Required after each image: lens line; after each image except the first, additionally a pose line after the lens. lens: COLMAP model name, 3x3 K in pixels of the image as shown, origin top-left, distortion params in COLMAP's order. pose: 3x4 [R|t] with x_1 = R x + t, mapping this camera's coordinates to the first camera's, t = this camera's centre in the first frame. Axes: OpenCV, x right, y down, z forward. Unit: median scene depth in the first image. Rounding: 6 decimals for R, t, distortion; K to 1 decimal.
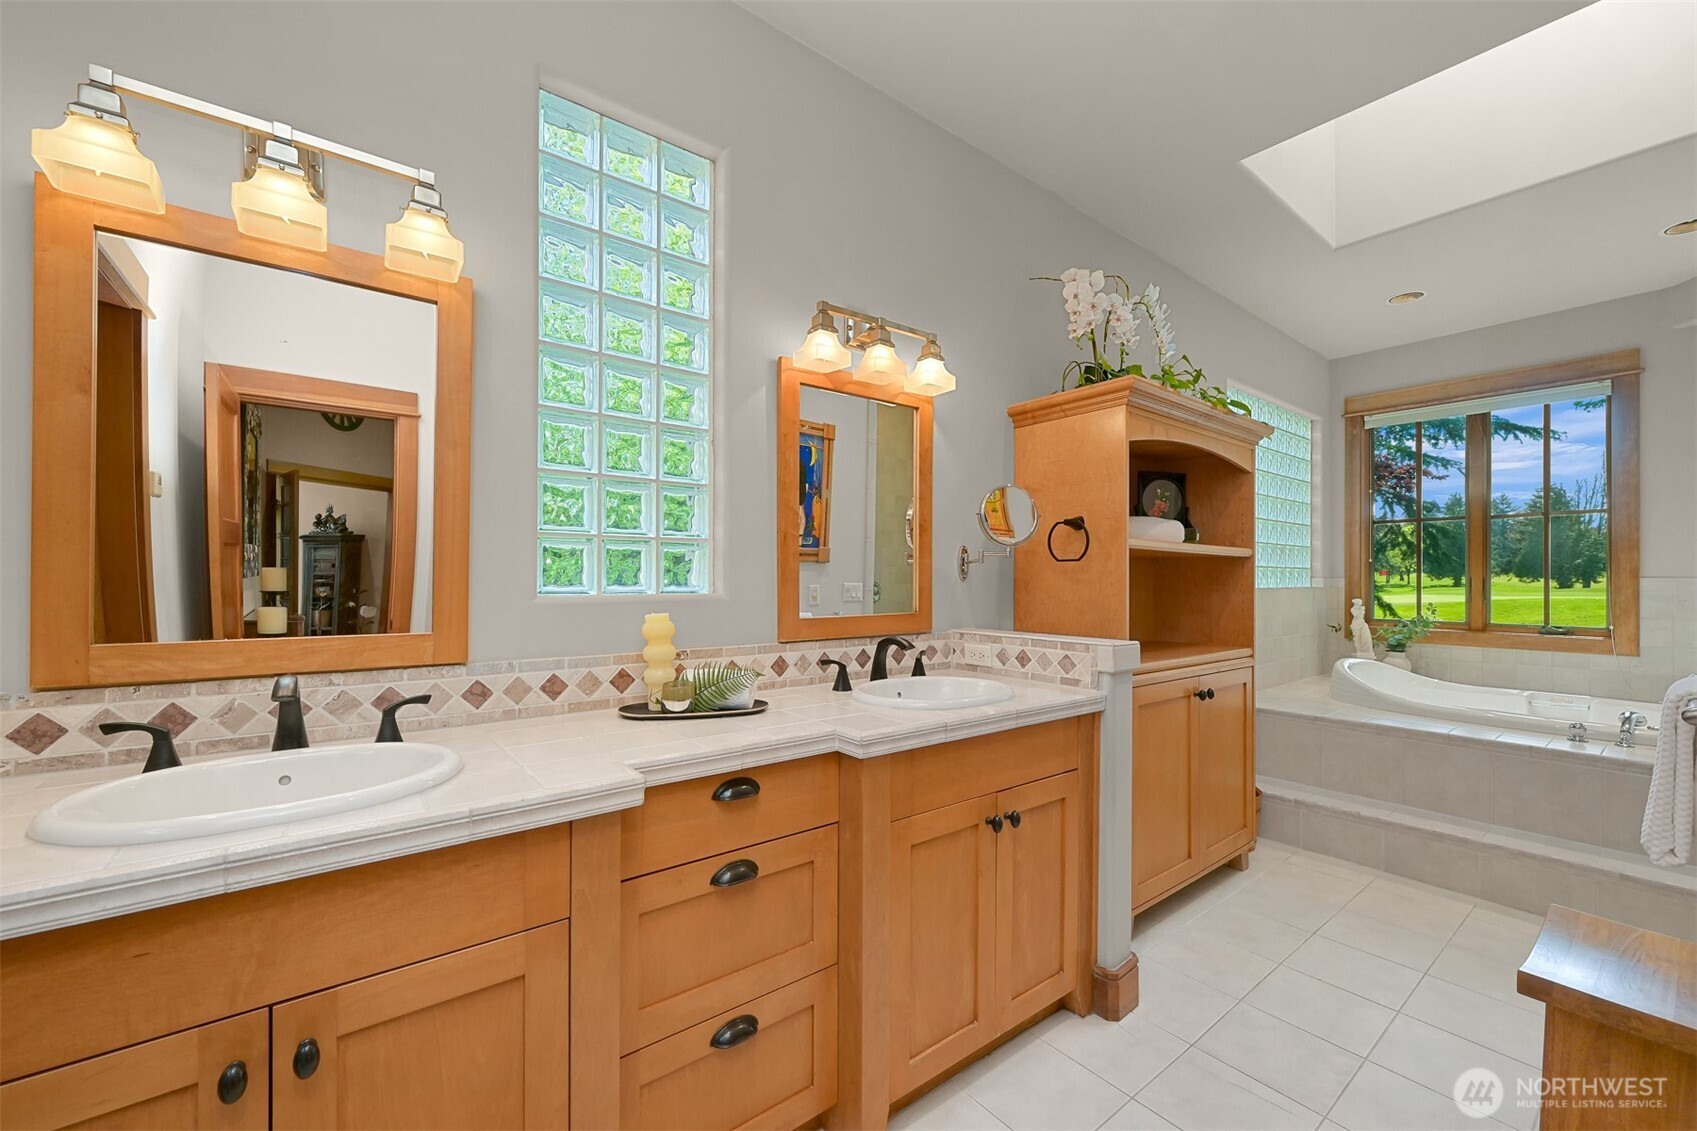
lens RADIAL K [[678.5, 0, 848.5], [0, 678.5, 584.0], [0, 0, 1]] dist [-0.000522, -0.000115]
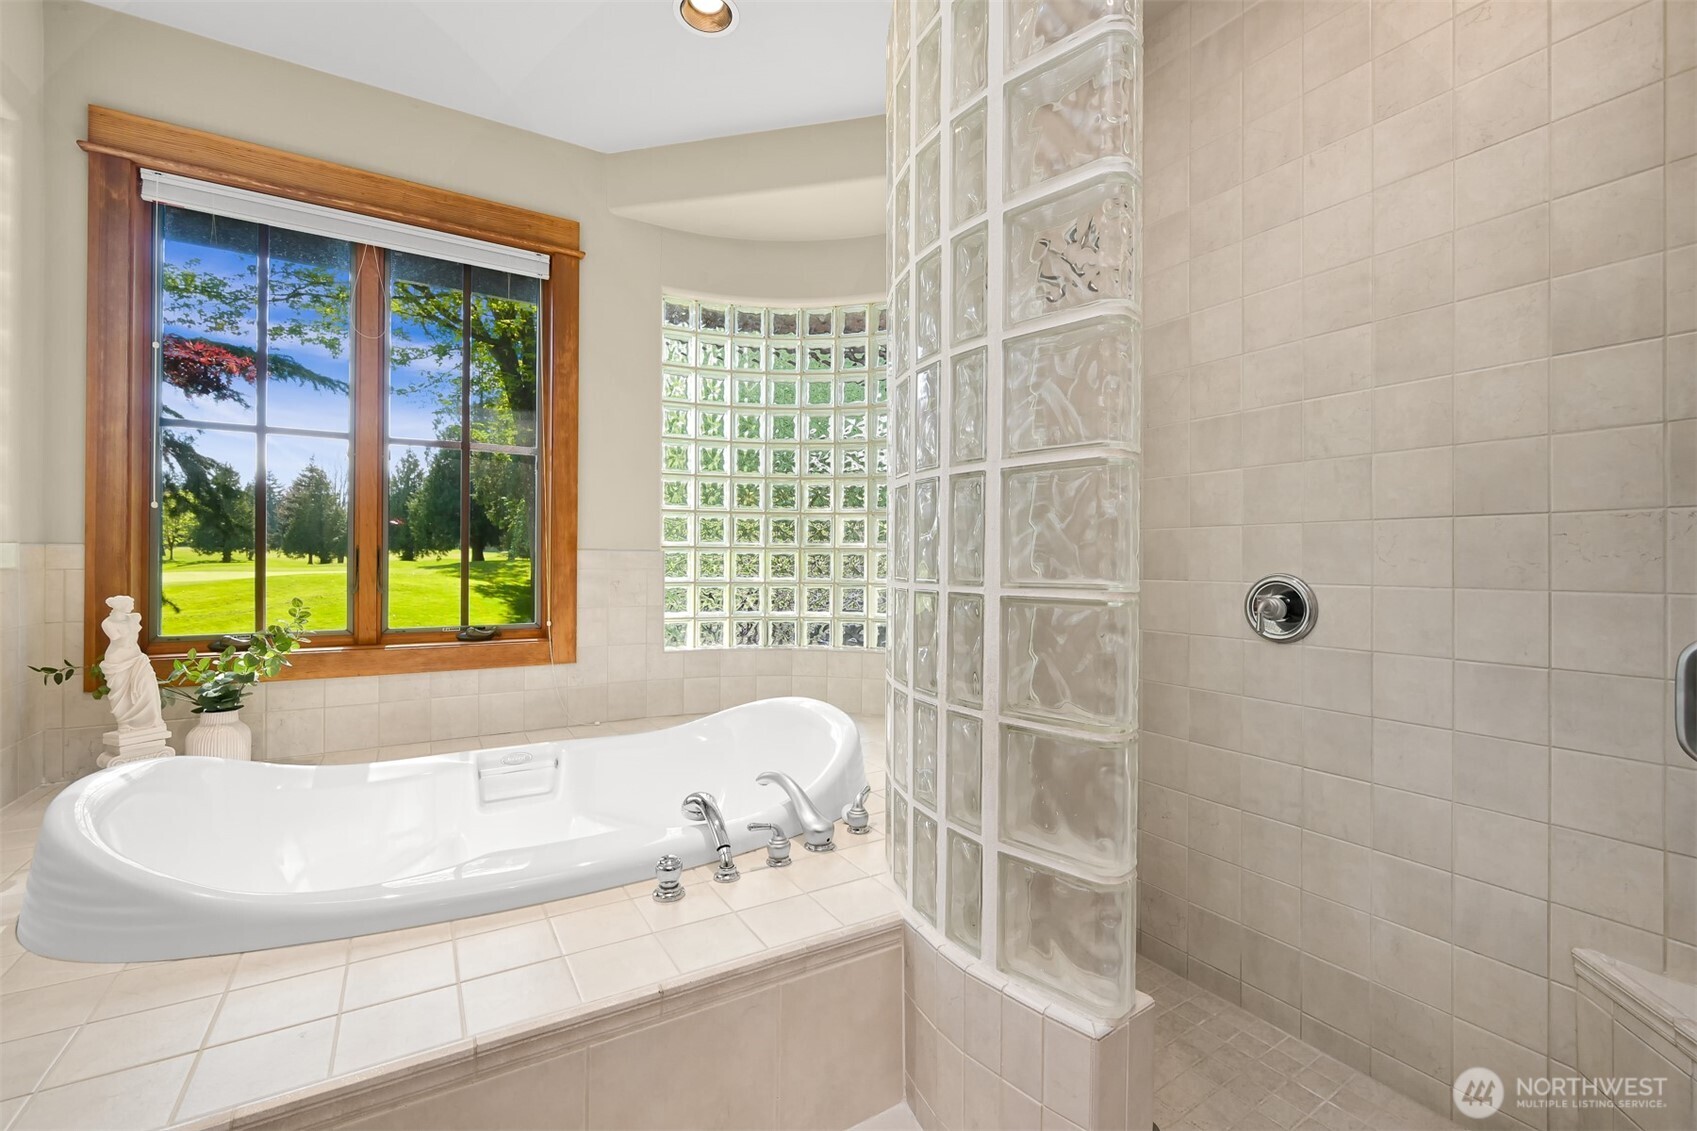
lens RADIAL K [[728.1, 0, 851.1], [0, 728.1, 552.4], [0, 0, 1]] dist [-0.000712, 0.000058]
pose [[0.127634, 0.008722, 0.991783, 0.386877], [0.001094, 0.999959, -0.008935, 0.000081], [-0.991821, 0.002225, 0.127619, 0.528260]]
